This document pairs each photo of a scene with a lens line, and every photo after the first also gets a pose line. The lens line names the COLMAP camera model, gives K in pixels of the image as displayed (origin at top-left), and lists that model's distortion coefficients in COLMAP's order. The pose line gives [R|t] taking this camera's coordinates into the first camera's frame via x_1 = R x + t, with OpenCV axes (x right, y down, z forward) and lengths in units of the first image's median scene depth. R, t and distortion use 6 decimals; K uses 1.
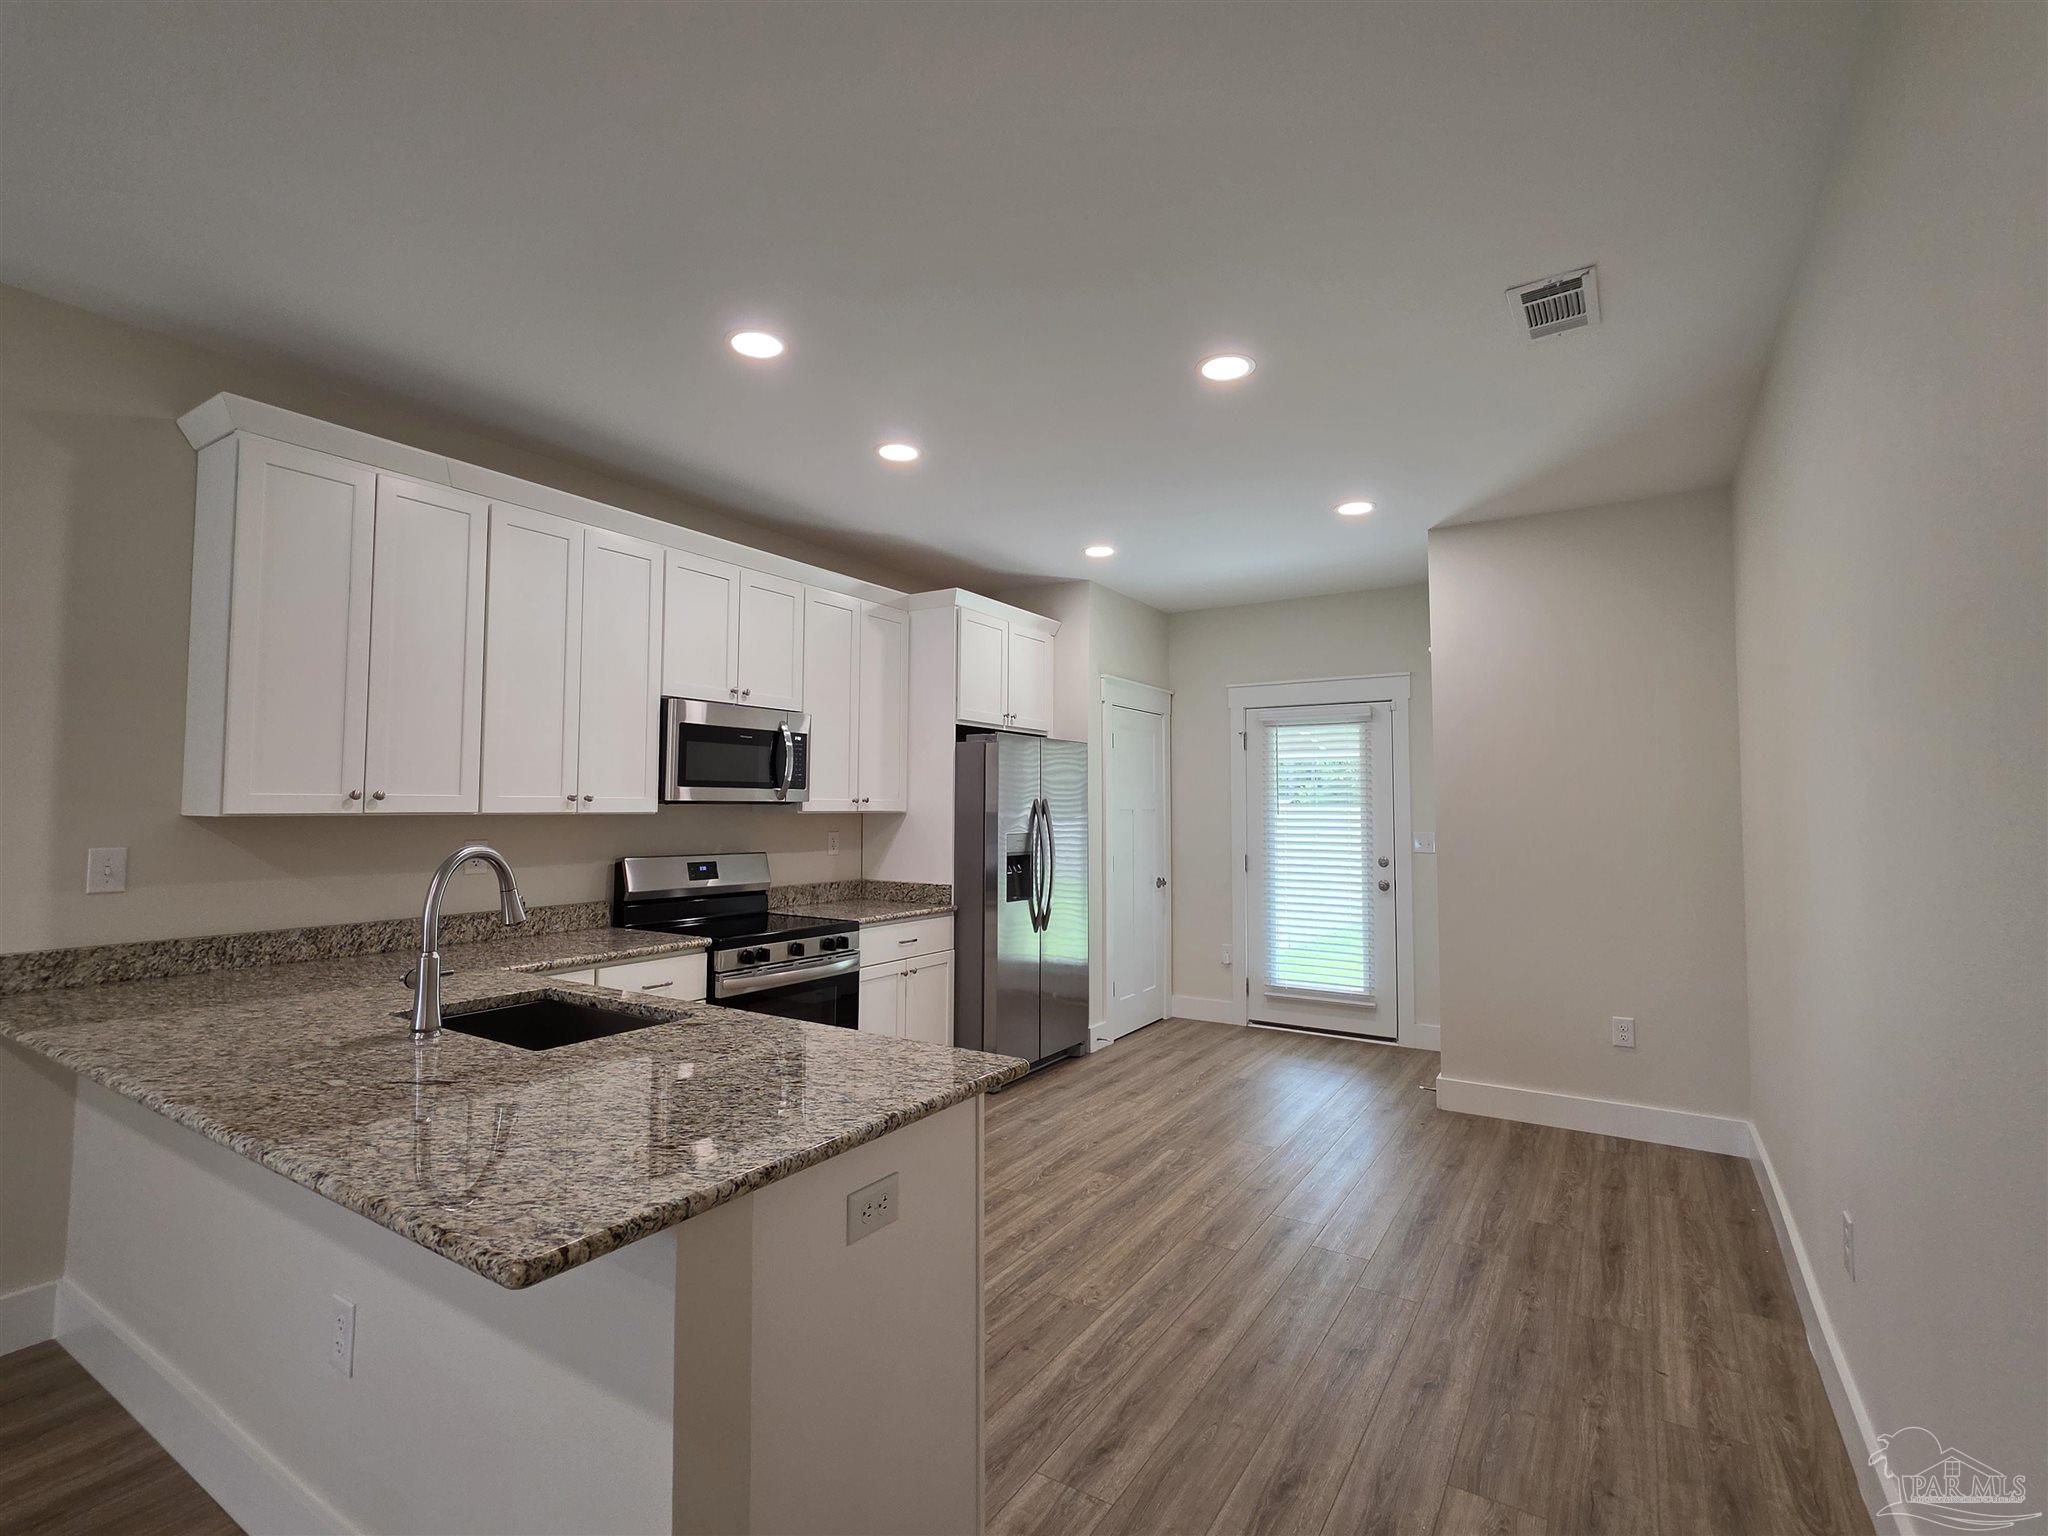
lens RADIAL K [[956.3, 0, 1015.2], [0, 956.3, 768.5], [0, 0, 1]] dist [-0.001514, -0.000019]
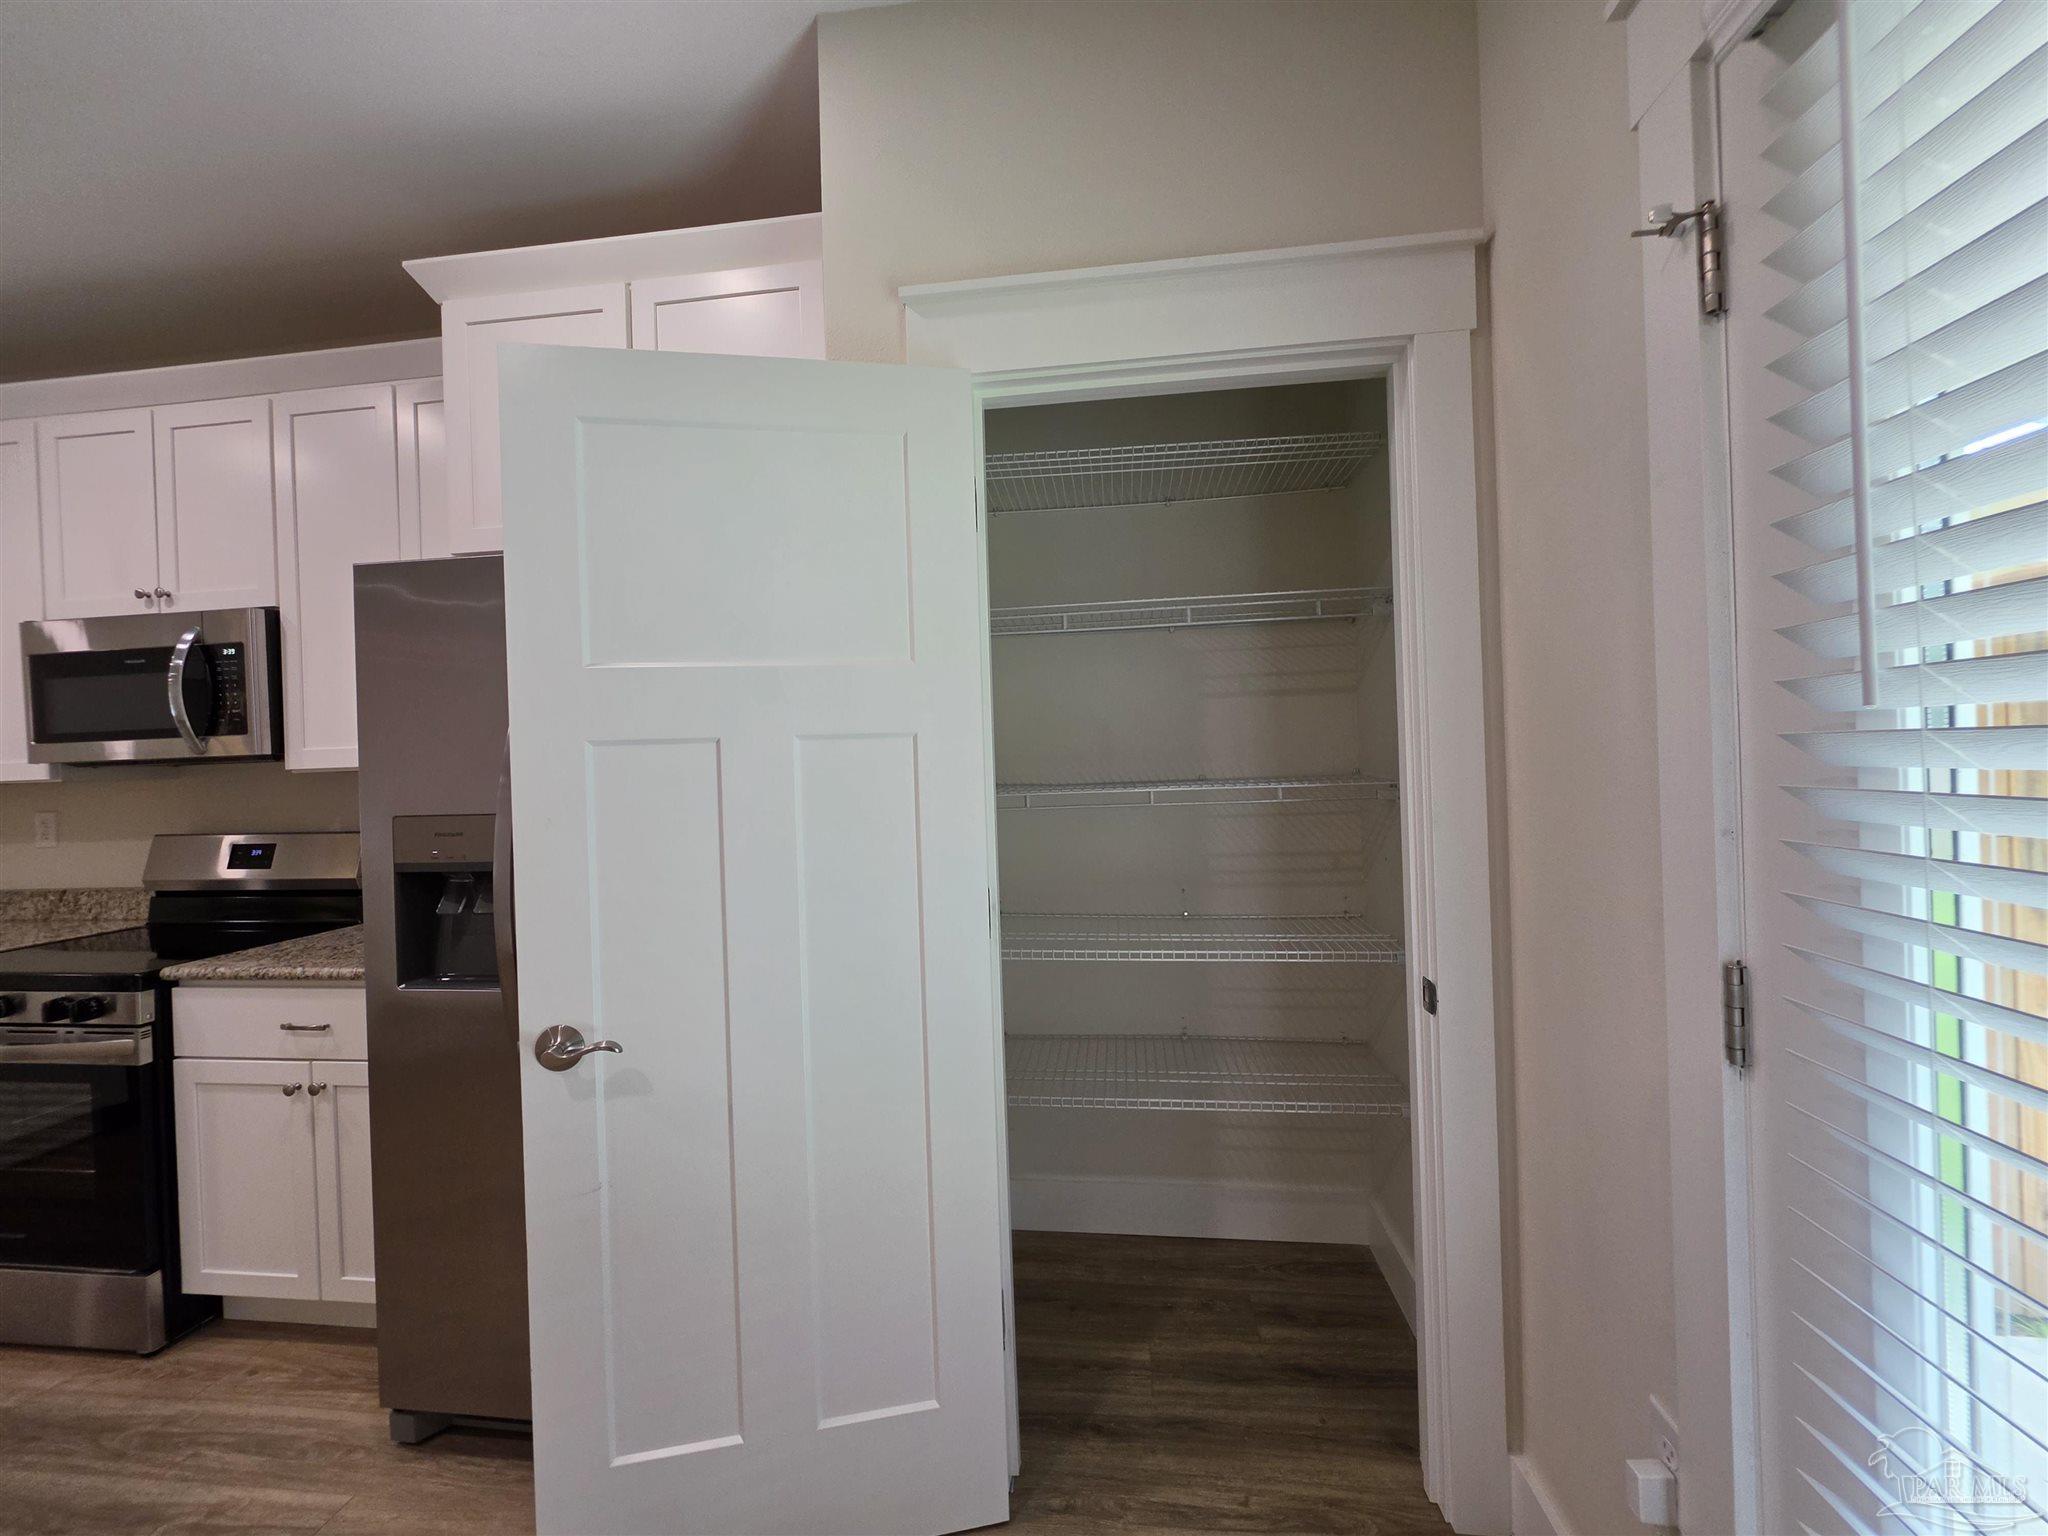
lens RADIAL K [[823.6, 0, 1023.6], [0, 823.6, 757.9], [0, 0, 1]] dist [0.000316, 0.000198]
pose [[0.439936, -0.014420, -0.897913, 0.533470], [0.074754, 0.996989, 0.020615, 0.071958], [0.894912, -0.076192, 0.439689, 1.392122]]
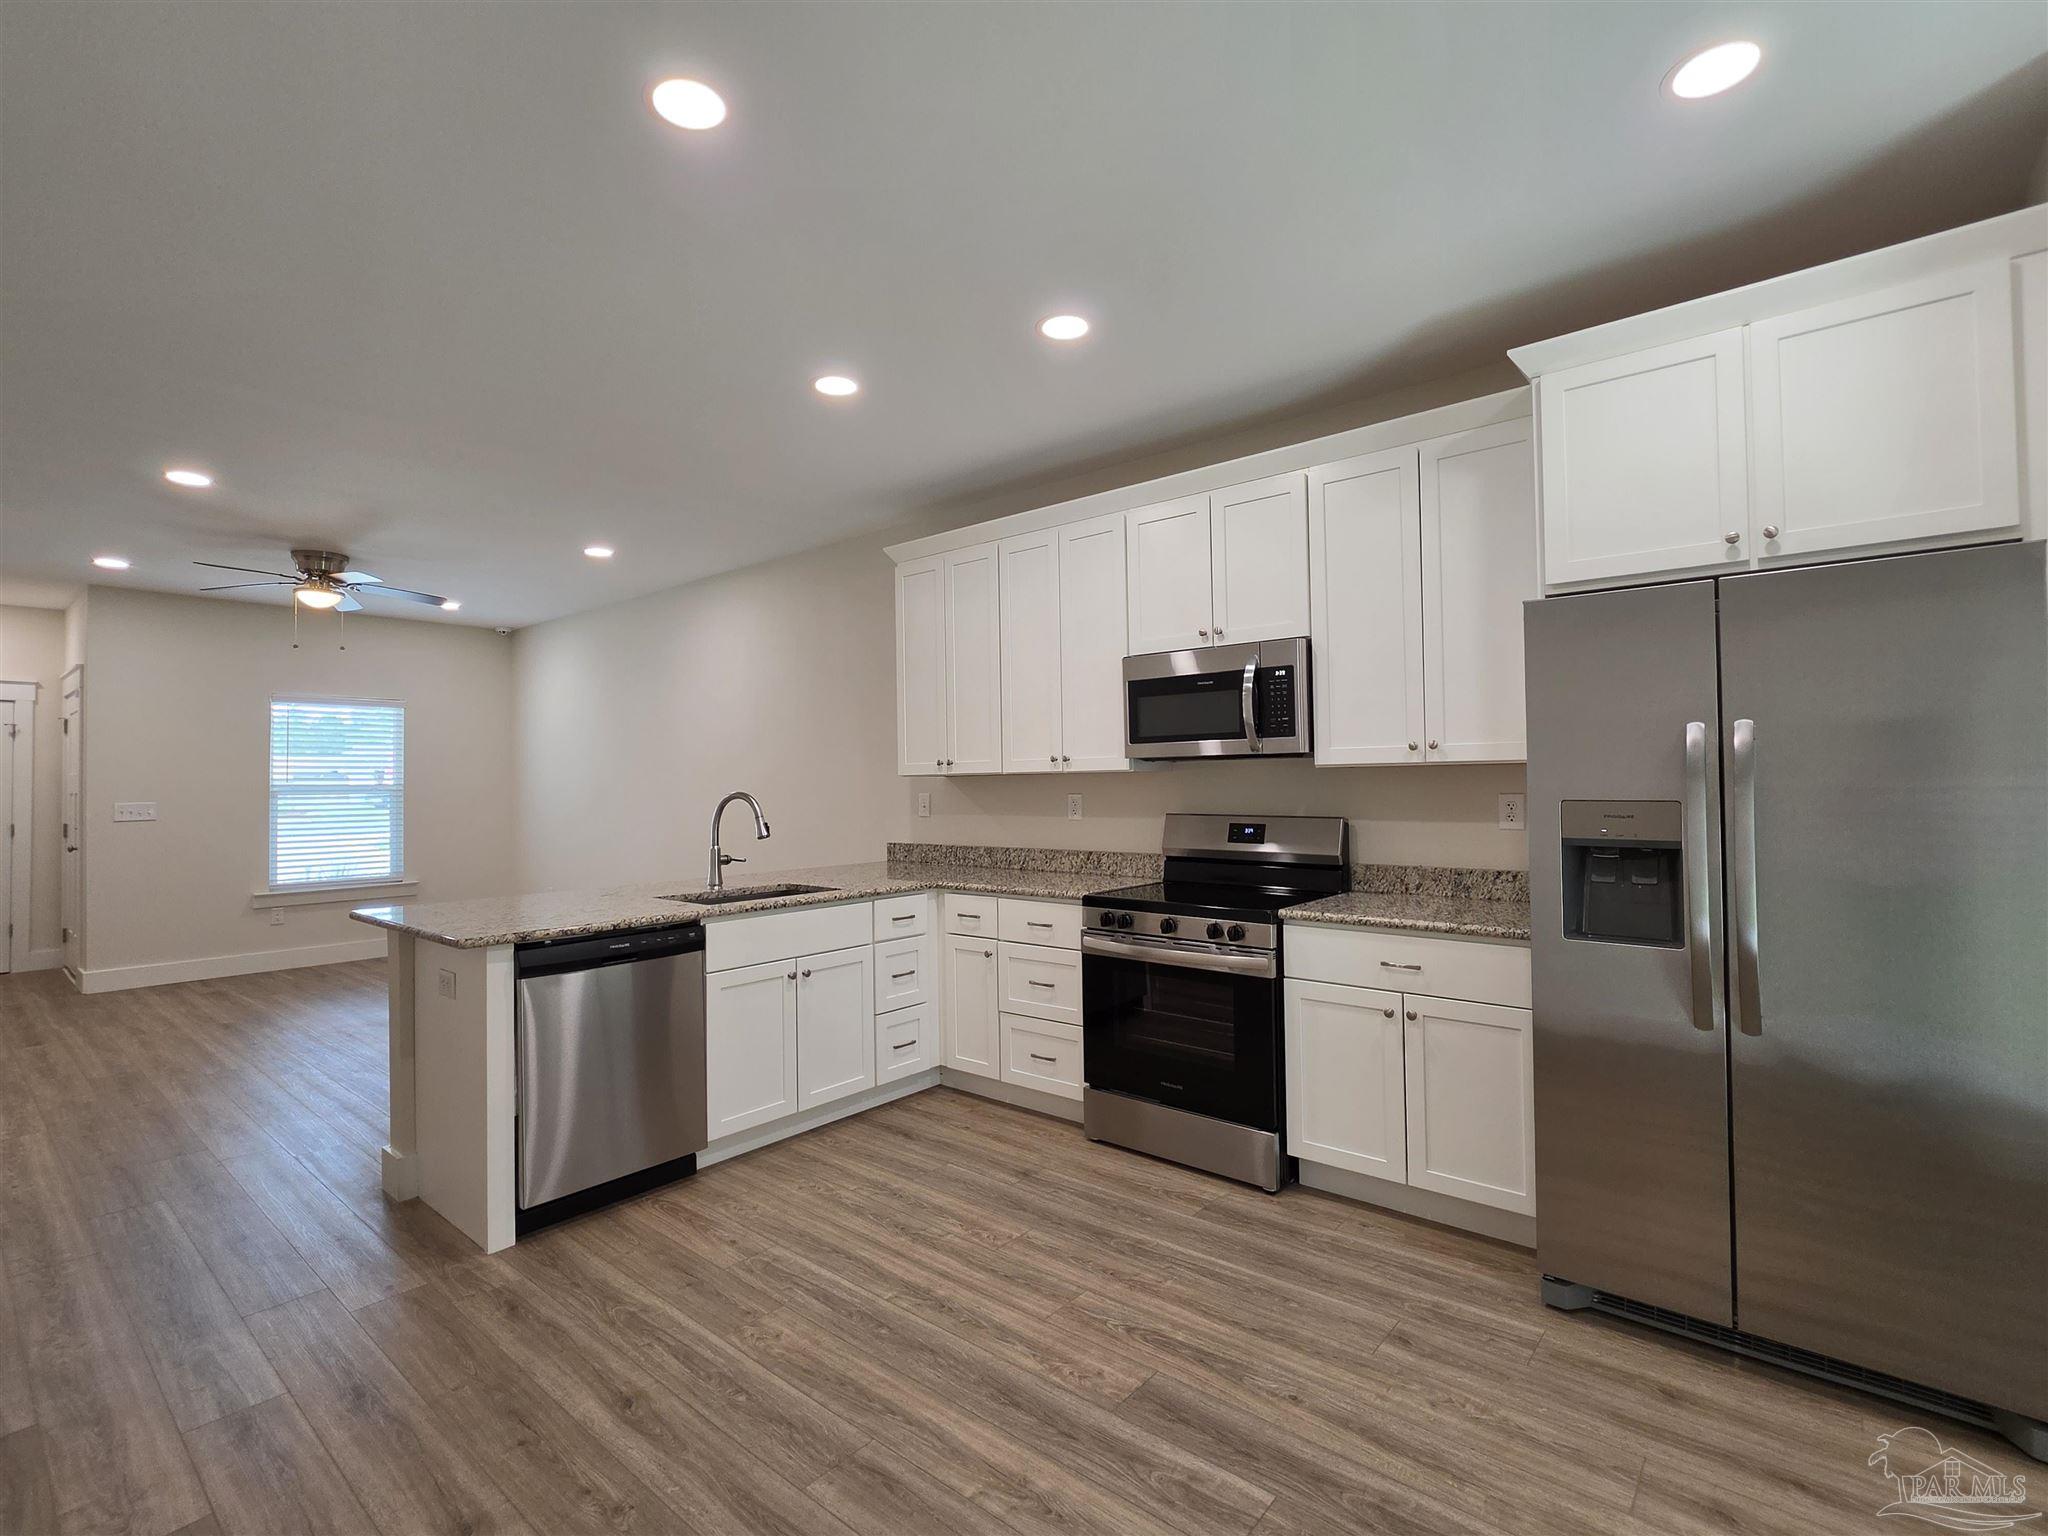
lens RADIAL K [[956.3, 0, 1015.2], [0, 956.3, 768.5], [0, 0, 1]] dist [-0.001514, -0.000019]
pose [[-0.130540, -0.016655, -0.991303, 0.665043], [0.053379, 0.998291, -0.023802, 0.062119], [0.990005, -0.056022, -0.129428, 1.007843]]
